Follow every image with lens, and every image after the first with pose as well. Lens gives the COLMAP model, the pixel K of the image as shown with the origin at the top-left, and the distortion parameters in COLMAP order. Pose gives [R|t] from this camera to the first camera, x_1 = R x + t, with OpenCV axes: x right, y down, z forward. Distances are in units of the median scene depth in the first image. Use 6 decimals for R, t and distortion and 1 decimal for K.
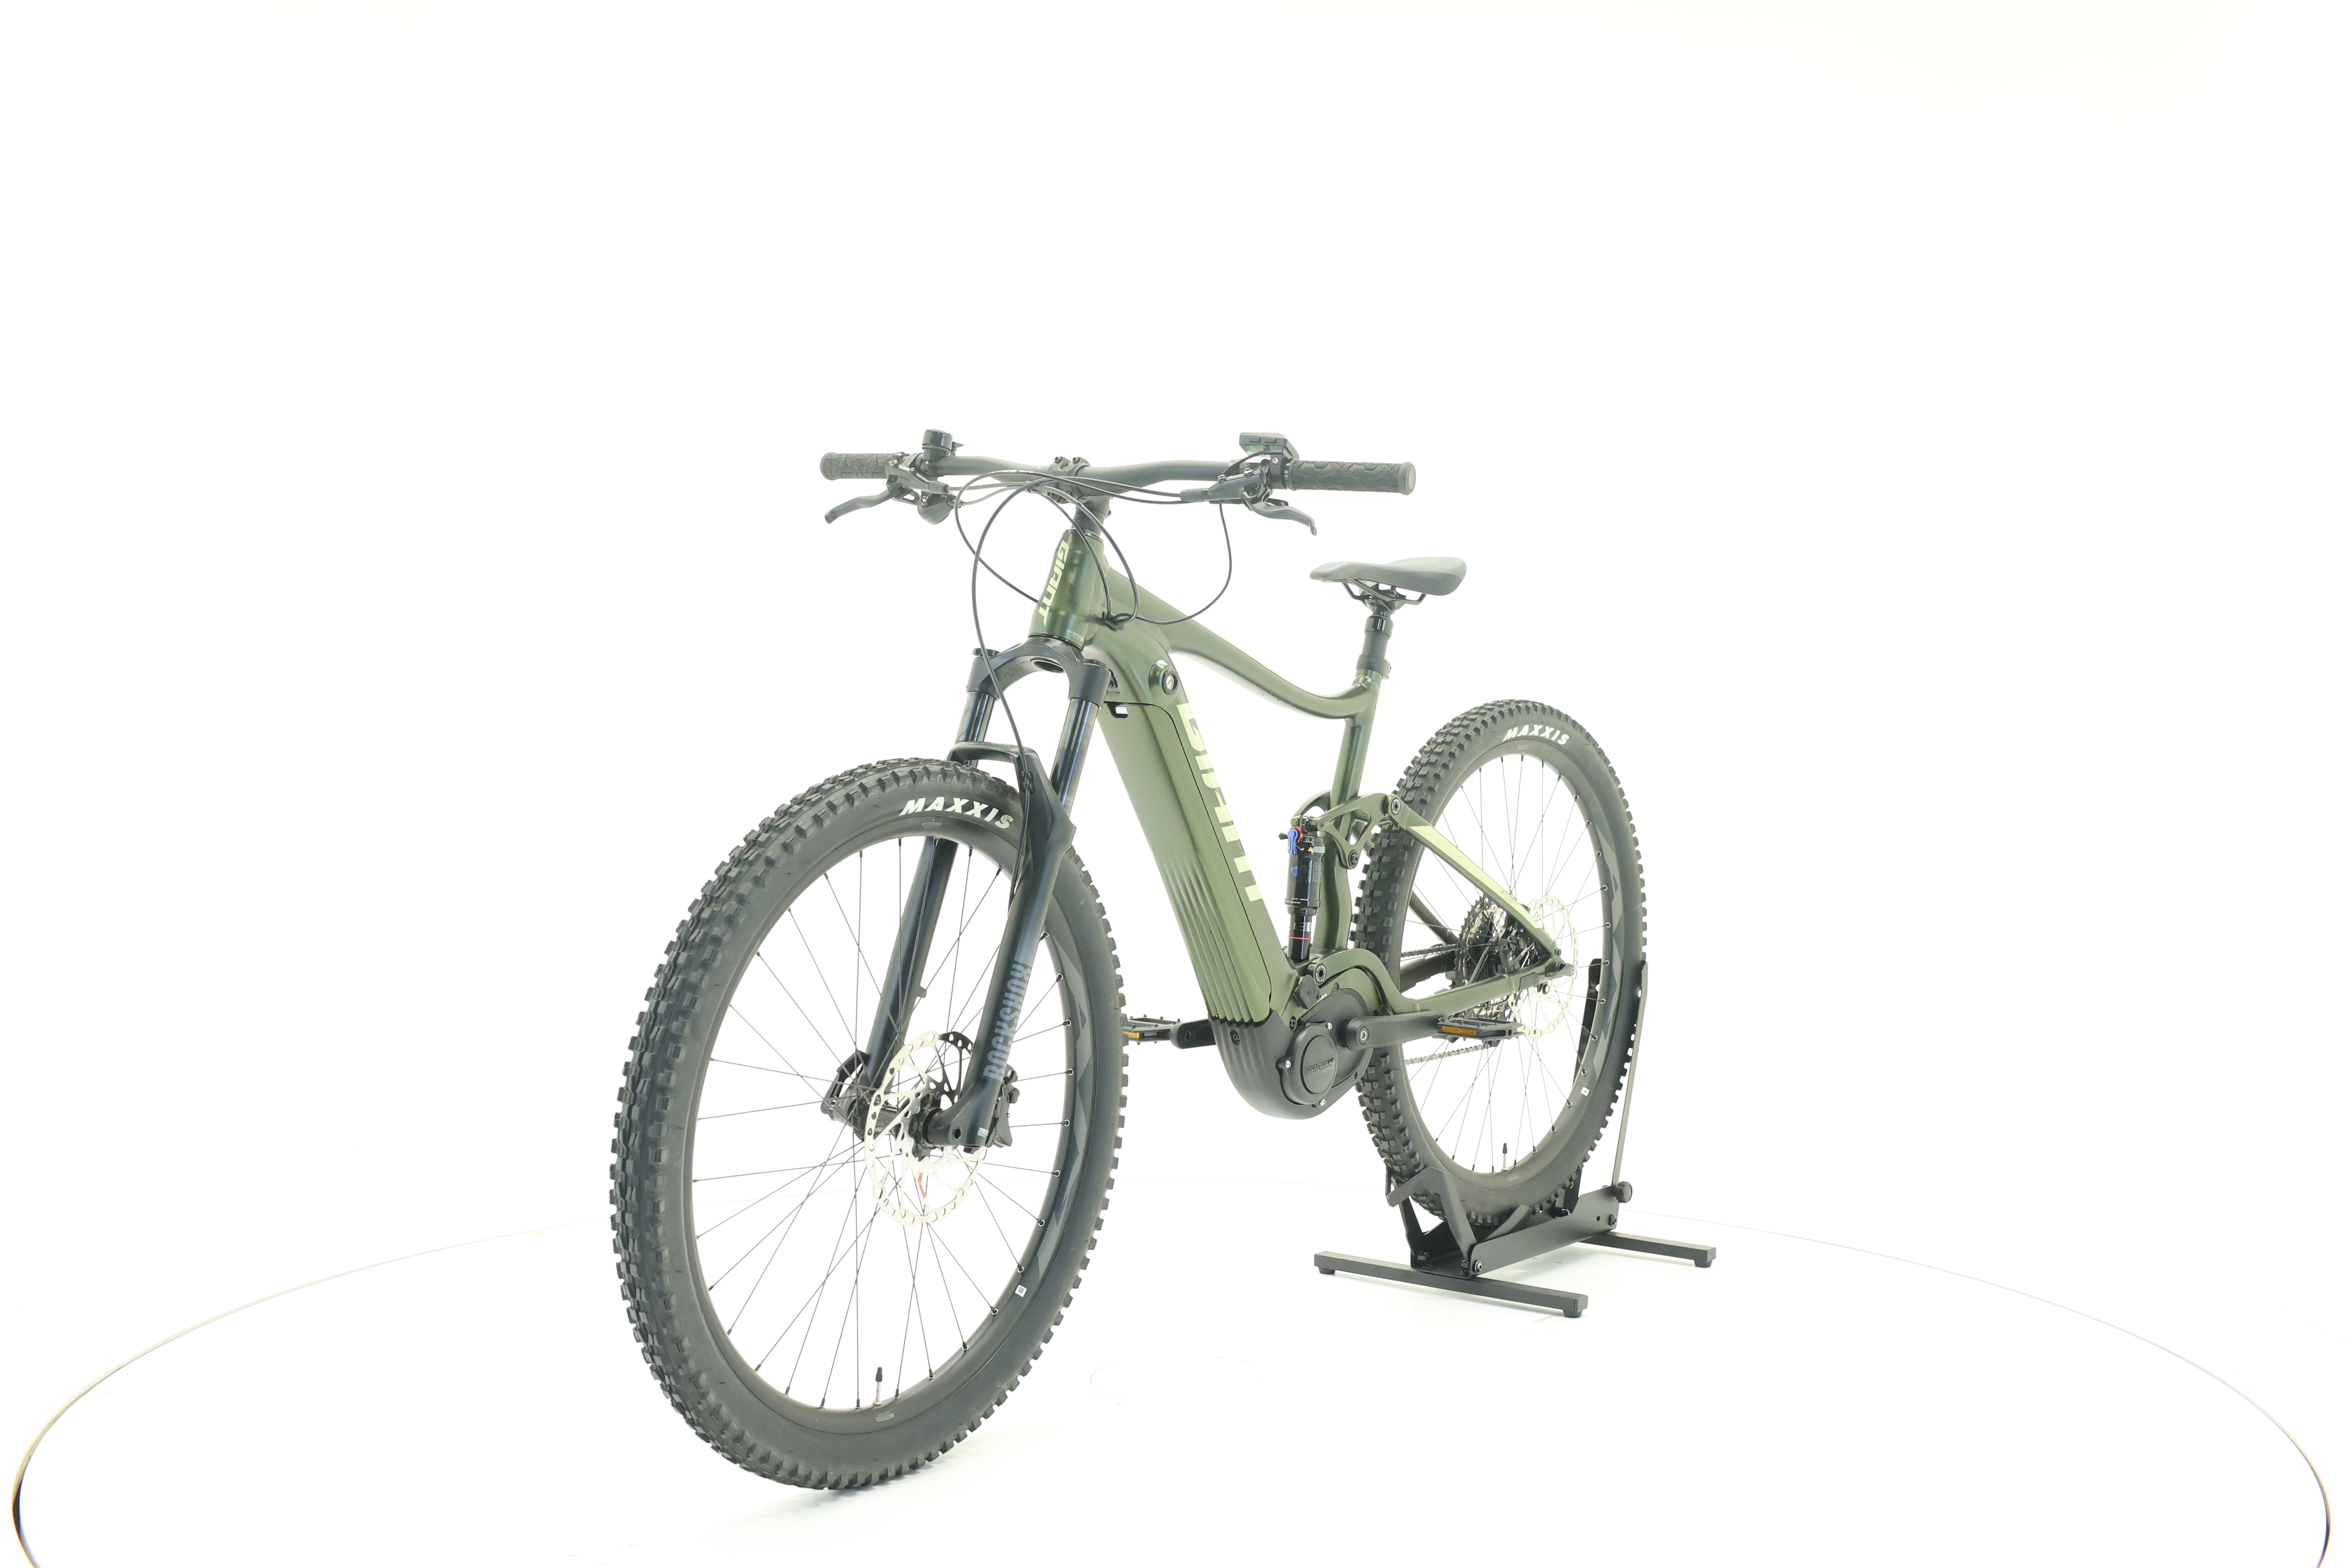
lens RADIAL K [[2497.6, 0, 1176.0], [0, 2497.6, 784.0], [0, 0, 1]] dist [-0.006502, -0.004198]
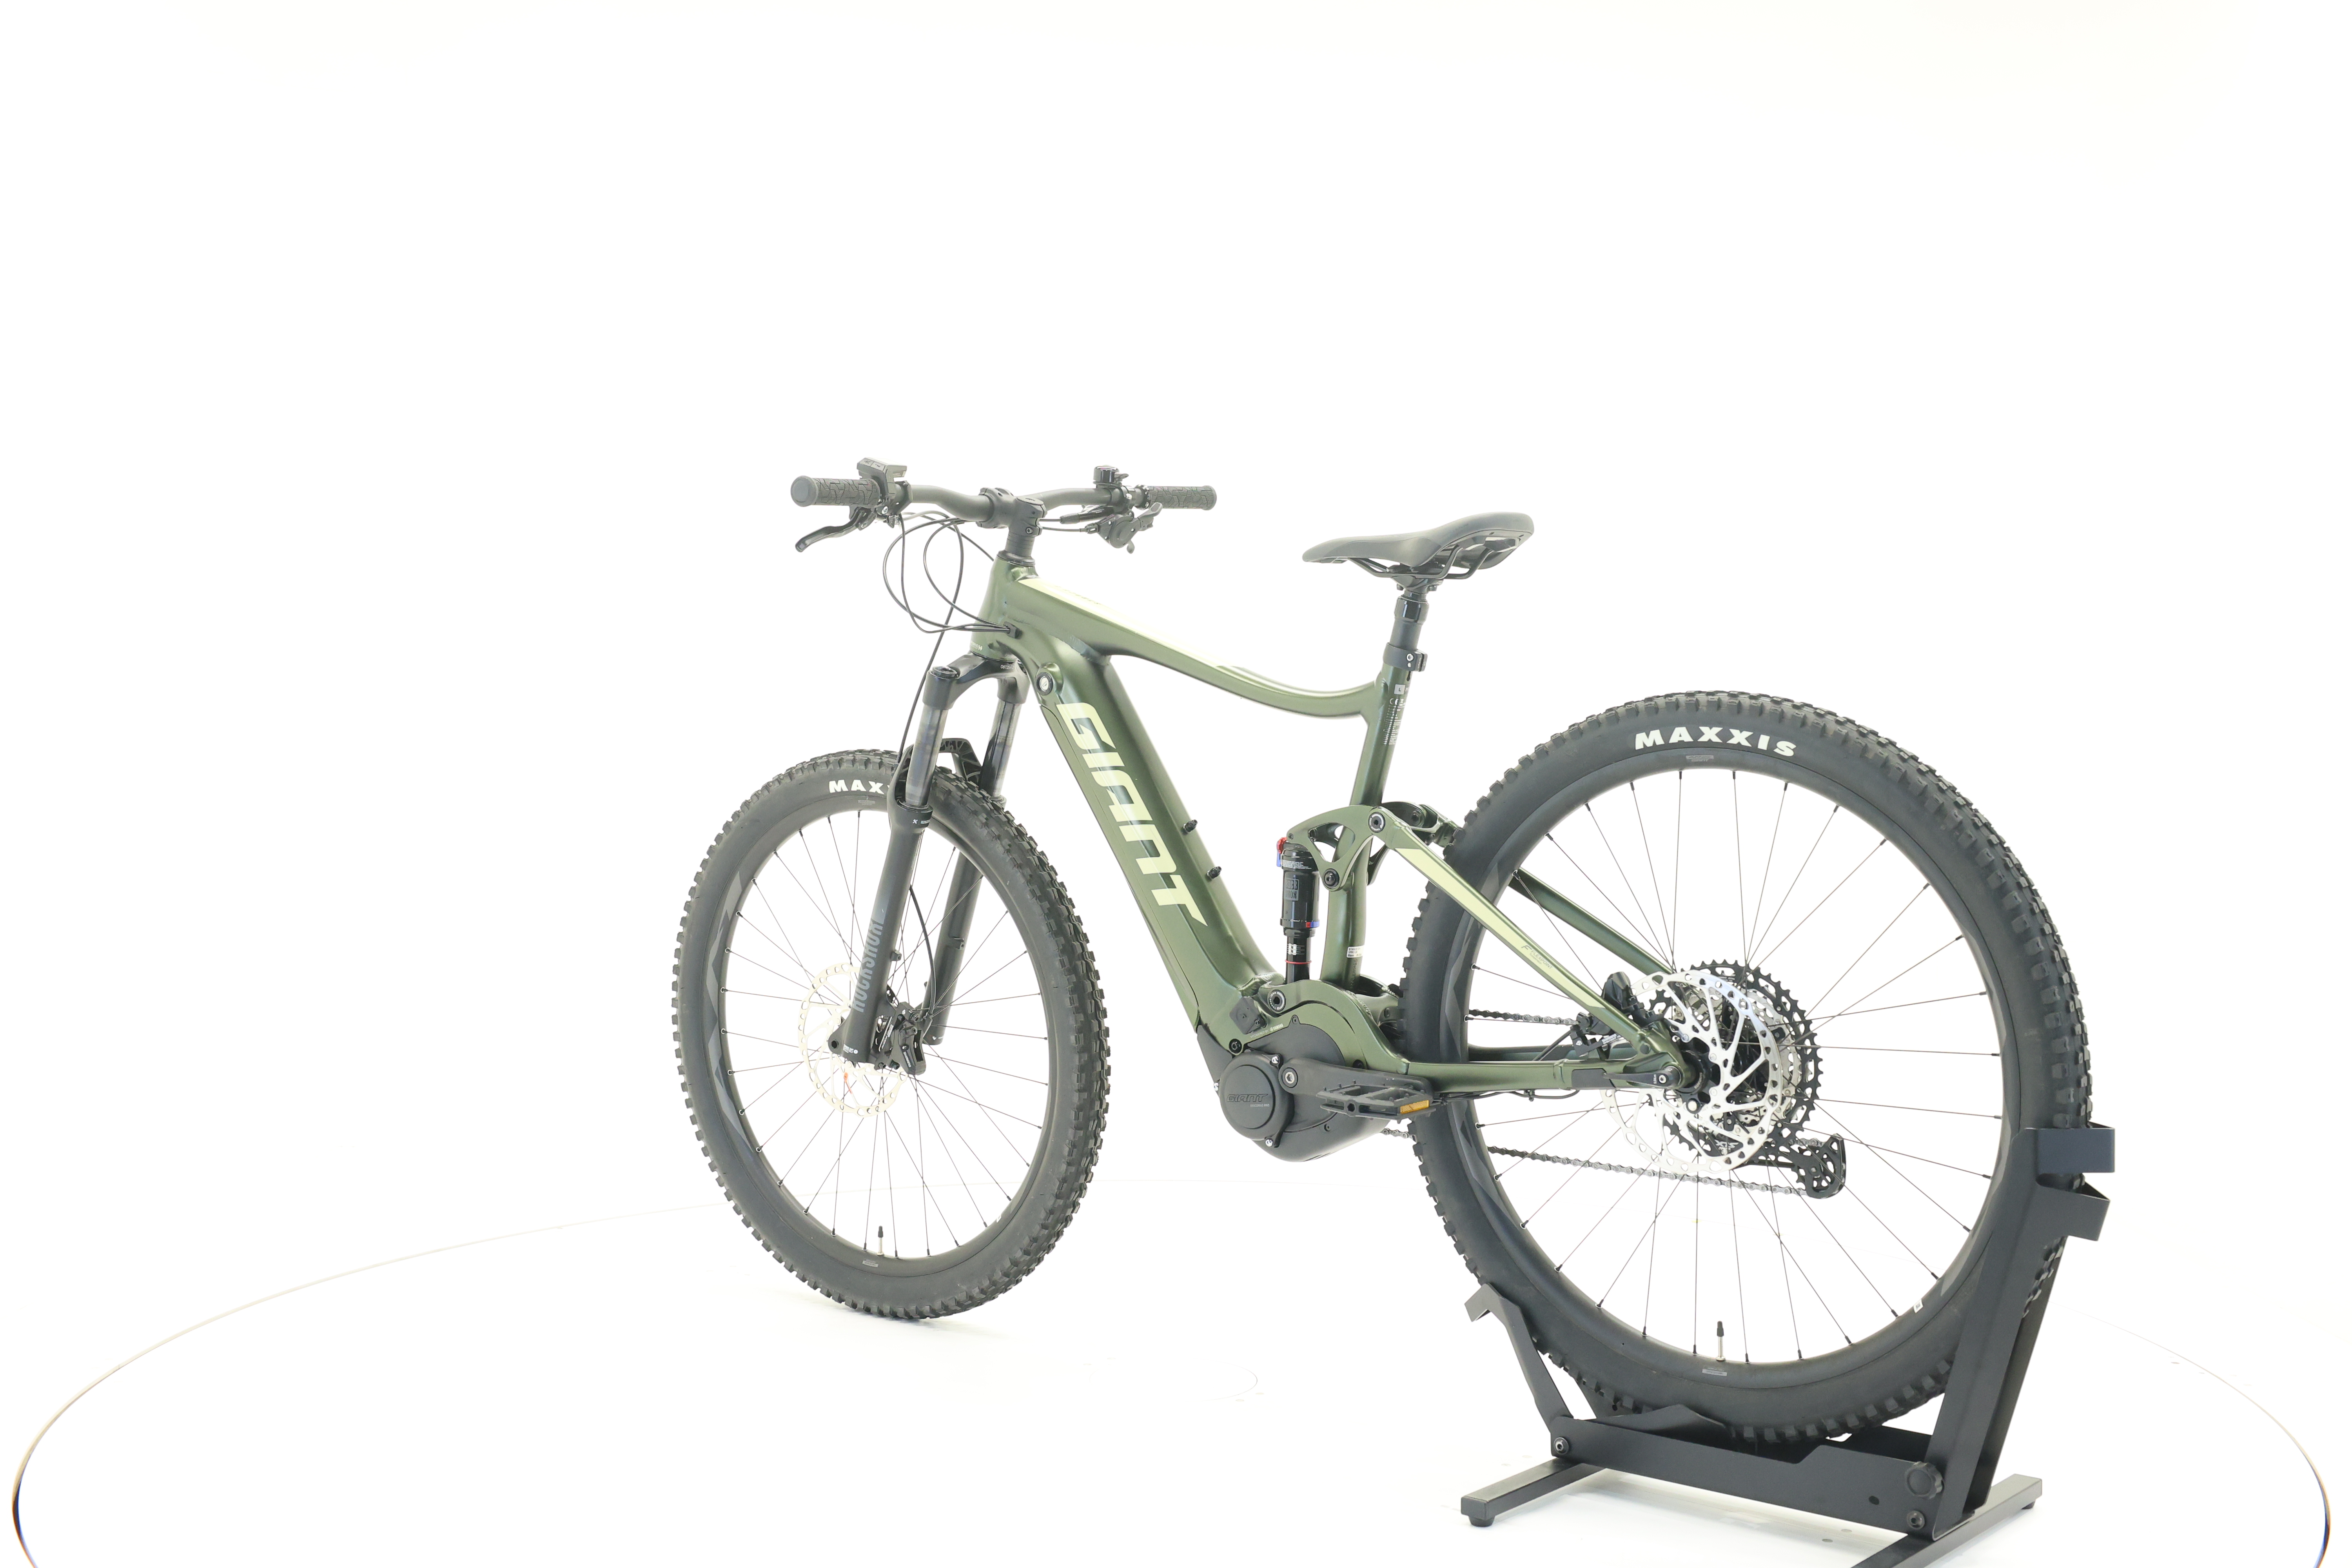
lens RADIAL K [[2497.6, 0, 1176.0], [0, 2497.6, 784.0], [0, 0, 1]] dist [-0.006502, -0.004198]
pose [[-0.037572, 0.020864, -0.999076, 0.952656], [-0.029921, 0.999310, 0.021994, -0.020862], [0.998846, 0.030719, -0.036922, 0.987554]]
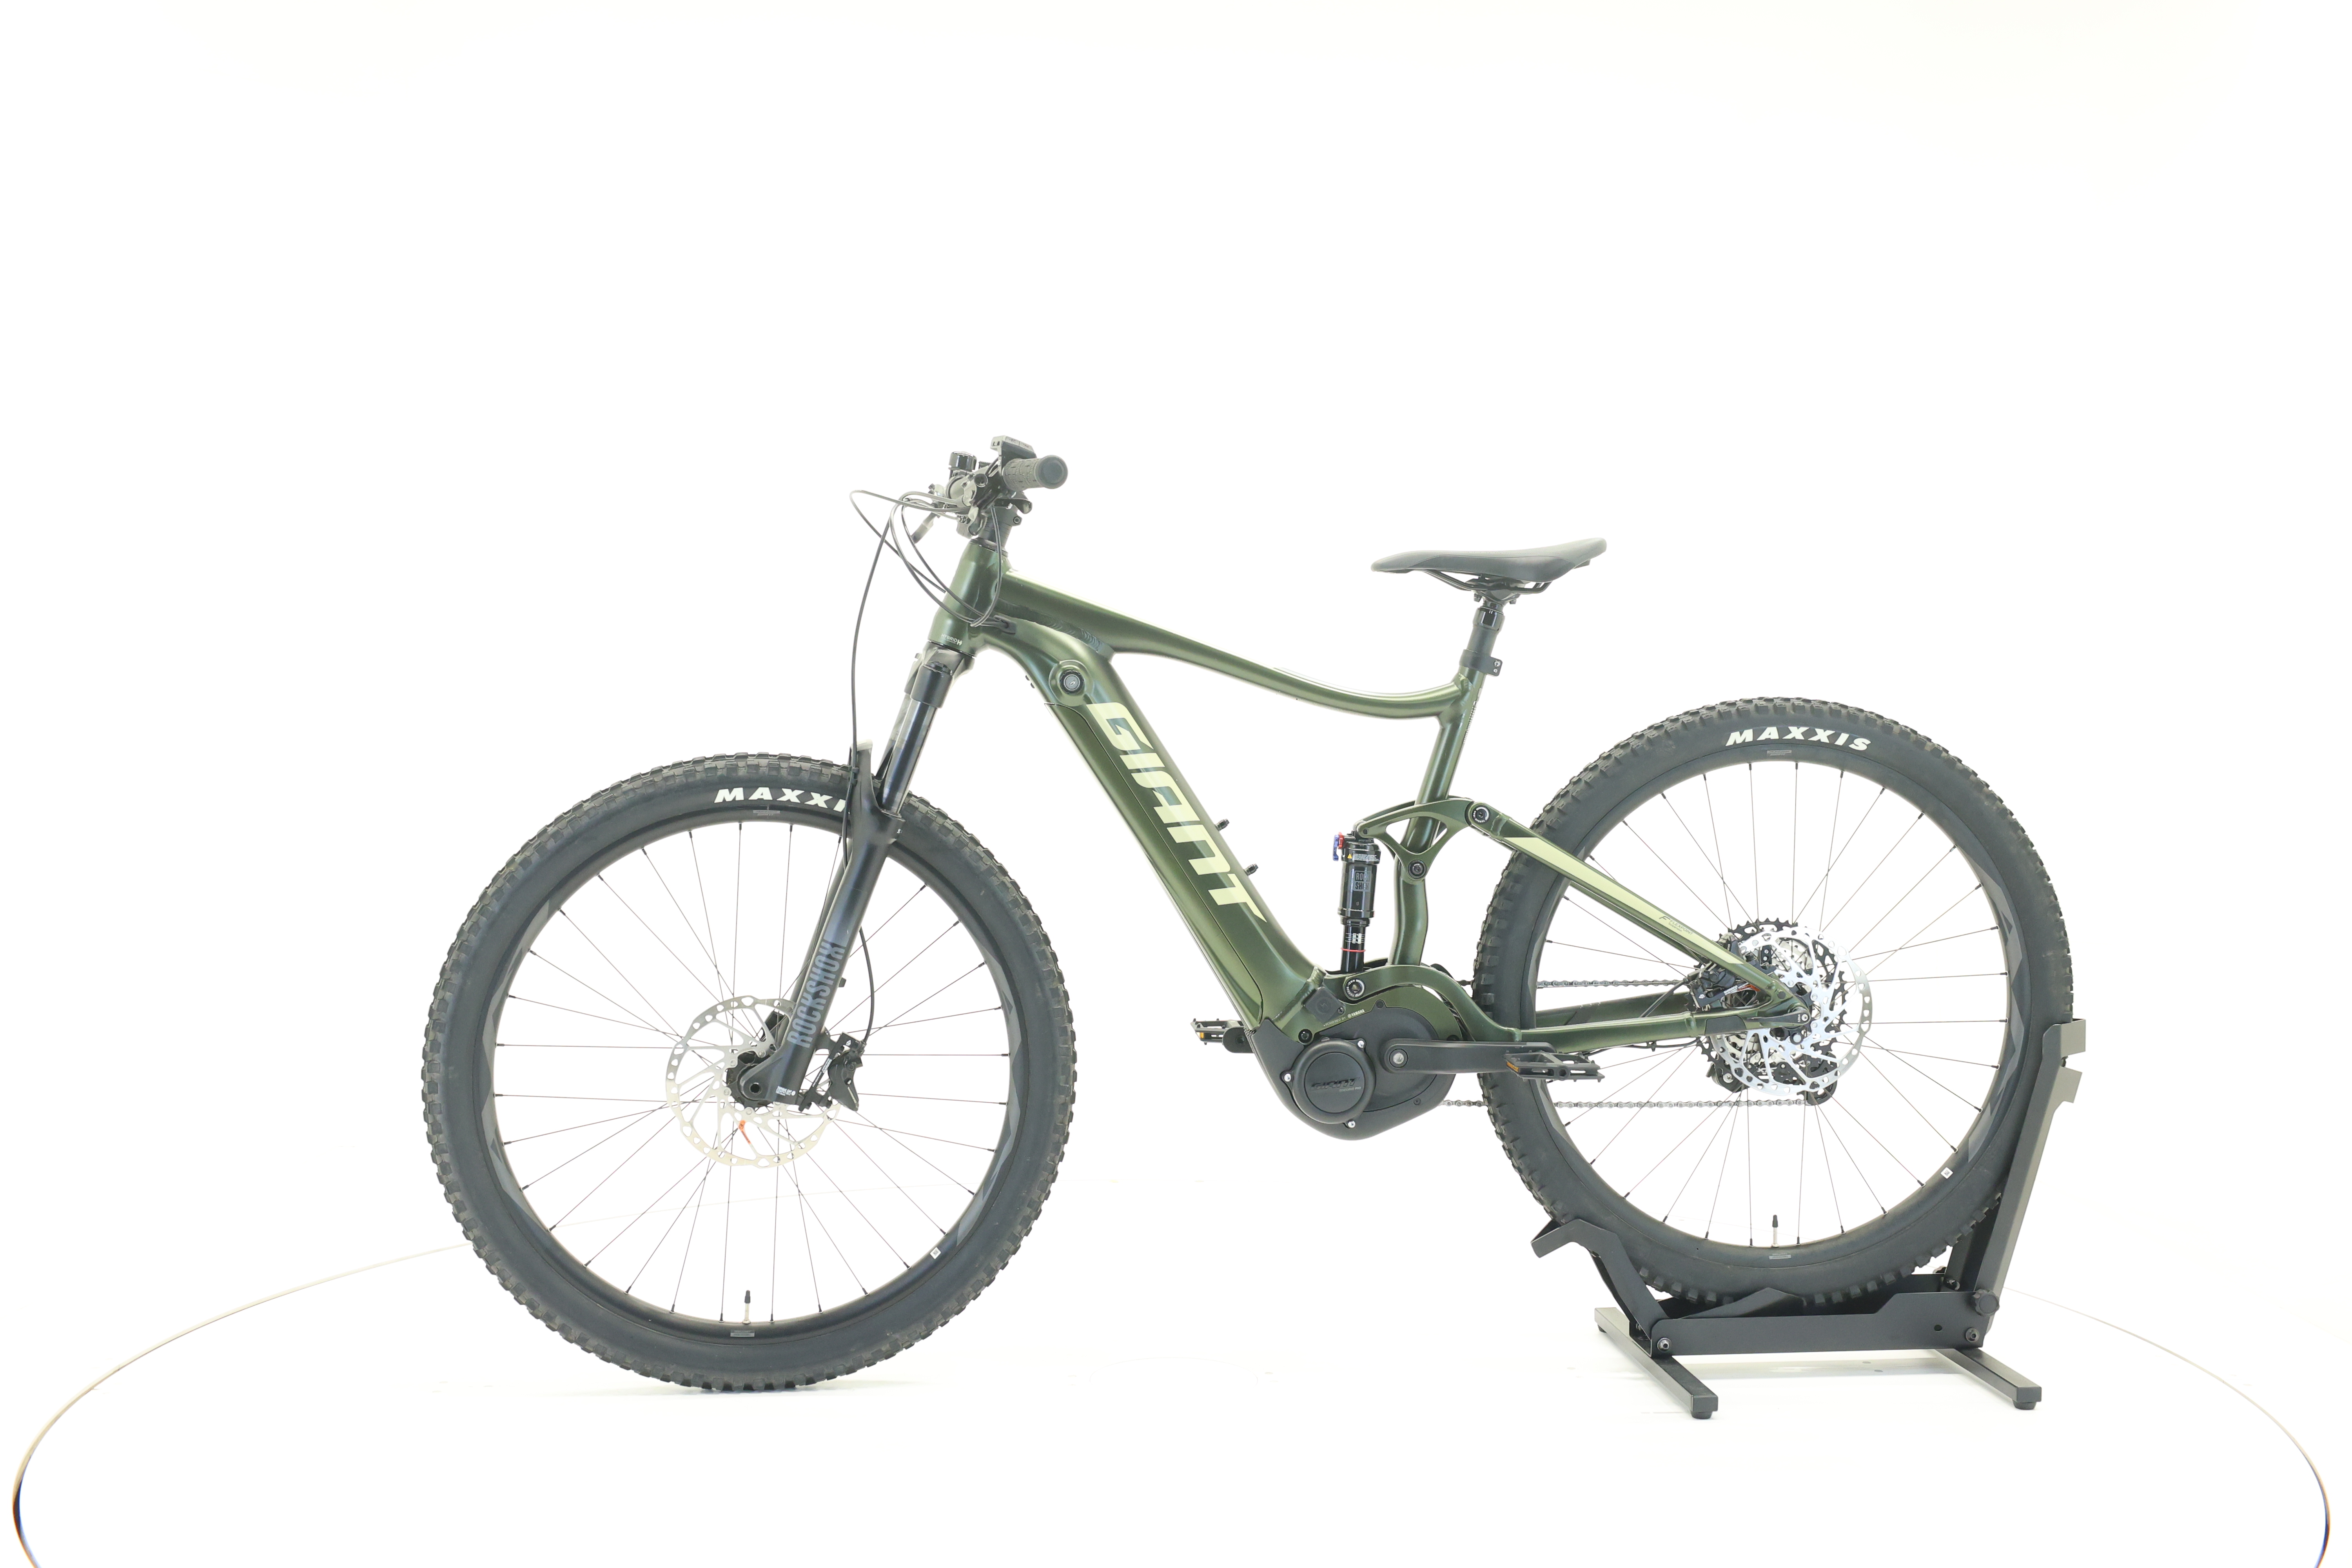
lens RADIAL K [[2497.6, 0, 1176.0], [0, 2497.6, 784.0], [0, 0, 1]] dist [-0.006502, -0.004198]
pose [[0.694754, 0.020273, -0.718961, 0.684861], [-0.020633, 0.999753, 0.008252, -0.007715], [0.718951, 0.009101, 0.695001, 0.291043]]
